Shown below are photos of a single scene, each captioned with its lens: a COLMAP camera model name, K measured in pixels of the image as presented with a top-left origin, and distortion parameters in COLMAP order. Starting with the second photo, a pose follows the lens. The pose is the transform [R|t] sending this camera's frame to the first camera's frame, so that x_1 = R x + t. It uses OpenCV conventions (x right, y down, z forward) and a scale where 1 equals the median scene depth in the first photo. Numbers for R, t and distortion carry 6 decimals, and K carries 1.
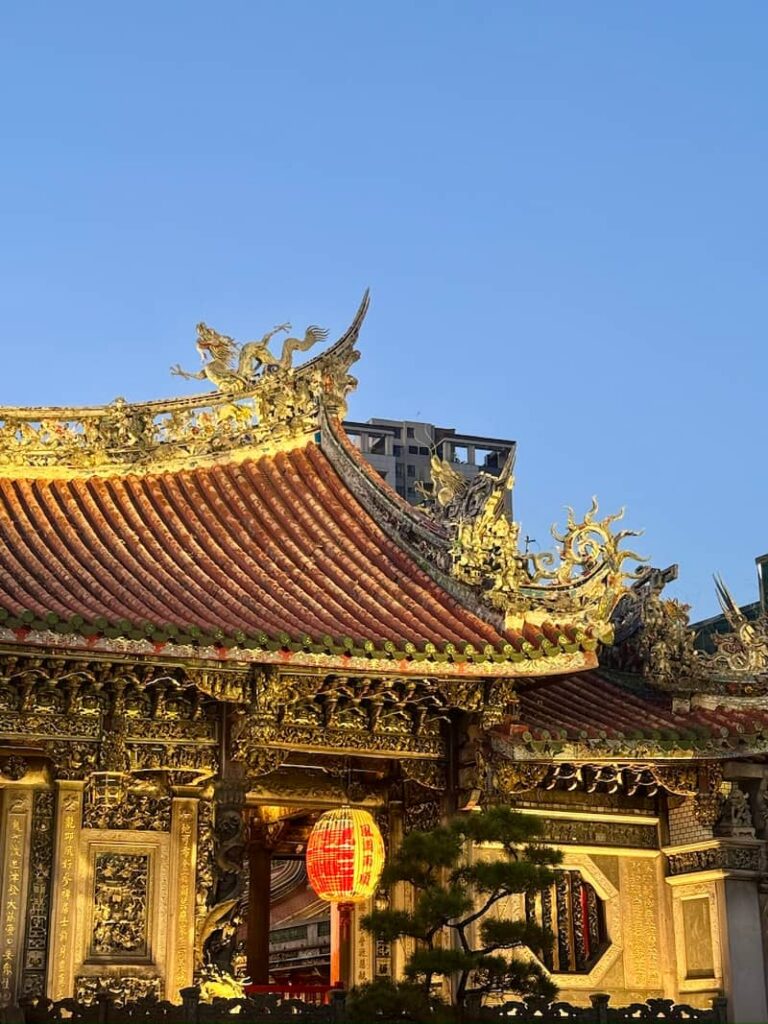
lens RADIAL K [[1976.4, 0, 384.0], [0, 1976.4, 512.0], [0, 0, 1]] dist [0.122485, 0.073461]
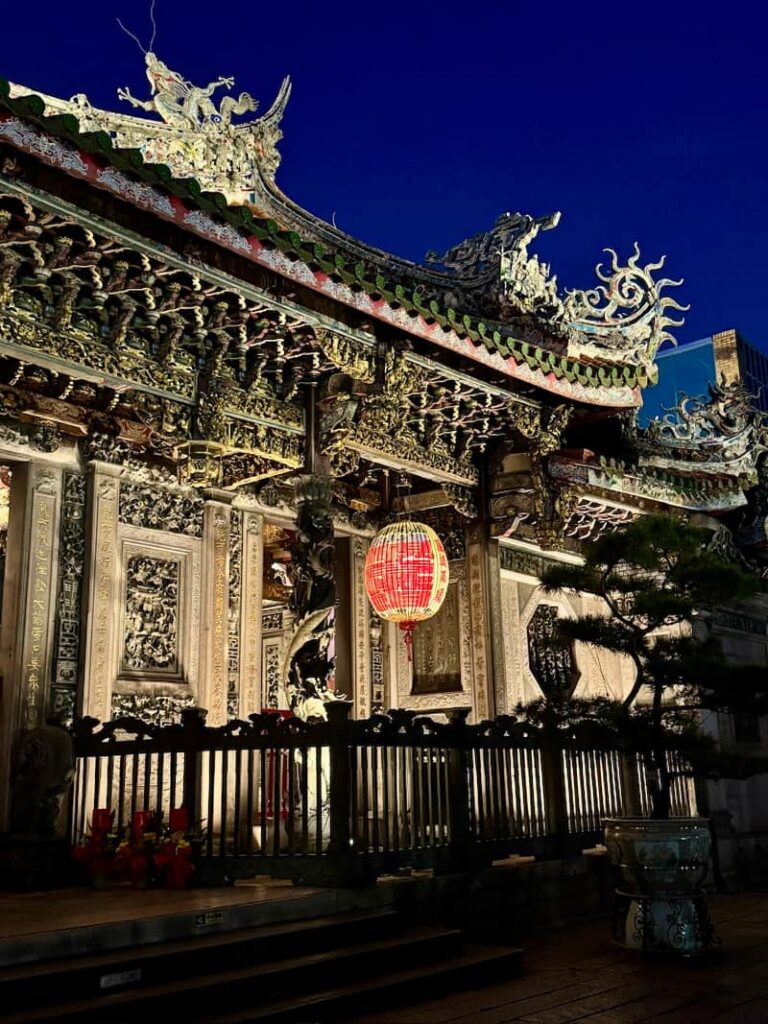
lens RADIAL K [[1083.0, 0, 383.2], [0, 1083.0, 541.7], [0, 0, 1]] dist [0.158658, -0.327971]
pose [[0.904207, 0.073558, 0.420712, -0.243974], [-0.095317, 0.994967, 0.030895, 0.142690], [-0.416323, -0.068036, 0.906668, 0.535998]]
